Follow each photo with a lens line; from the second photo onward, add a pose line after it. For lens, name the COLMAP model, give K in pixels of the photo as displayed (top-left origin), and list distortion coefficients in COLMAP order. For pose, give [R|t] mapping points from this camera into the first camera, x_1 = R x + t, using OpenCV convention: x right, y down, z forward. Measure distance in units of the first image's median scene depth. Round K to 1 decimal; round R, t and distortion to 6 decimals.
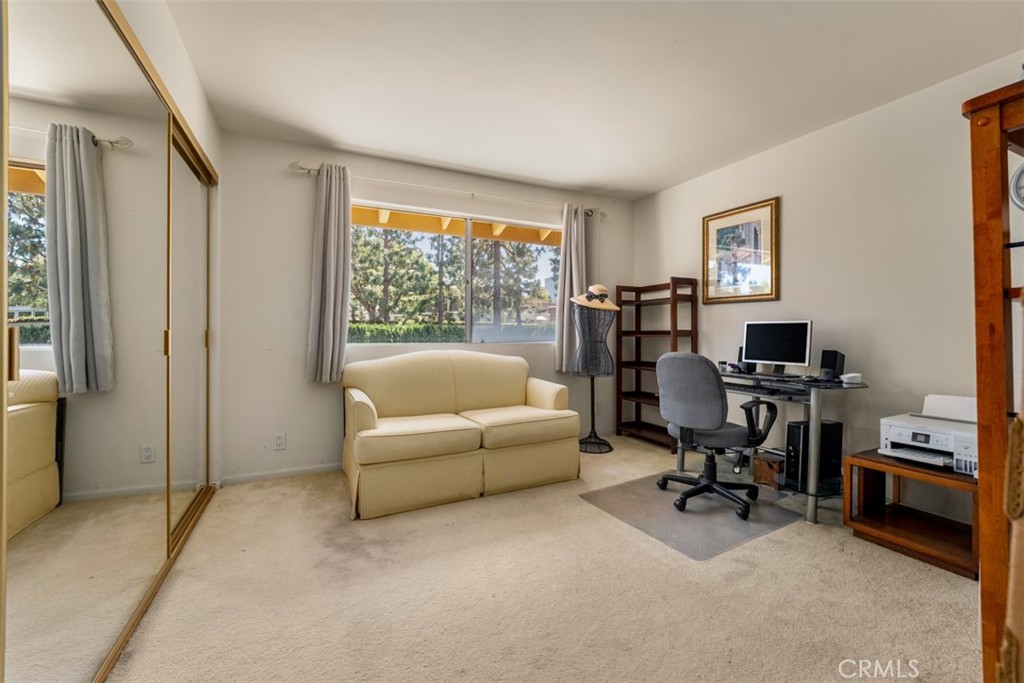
lens RADIAL K [[418.6, 0, 513.6], [0, 418.6, 340.4], [0, 0, 1]] dist [0.000900, -0.000258]
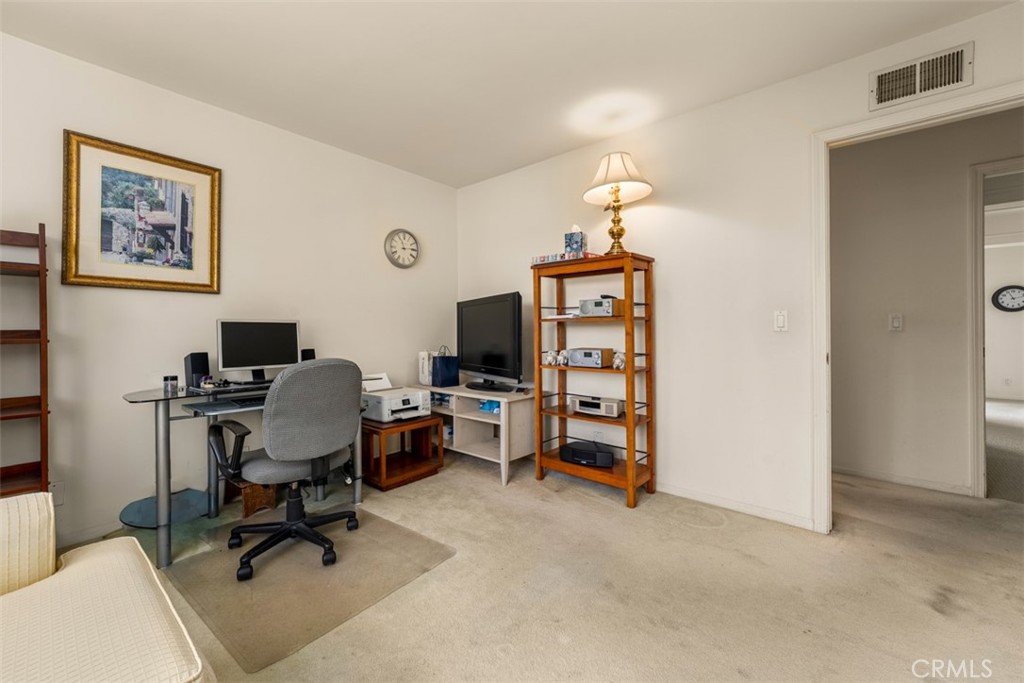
lens RADIAL K [[418.6, 0, 516.0], [0, 418.6, 324.8], [0, 0, 1]] dist [0.000900, -0.000258]
pose [[-0.403248, -0.001256, 0.915090, -0.489116], [0.011755, 0.999909, 0.006552, -0.044699], [-0.915015, 0.013399, -0.403196, 1.067653]]
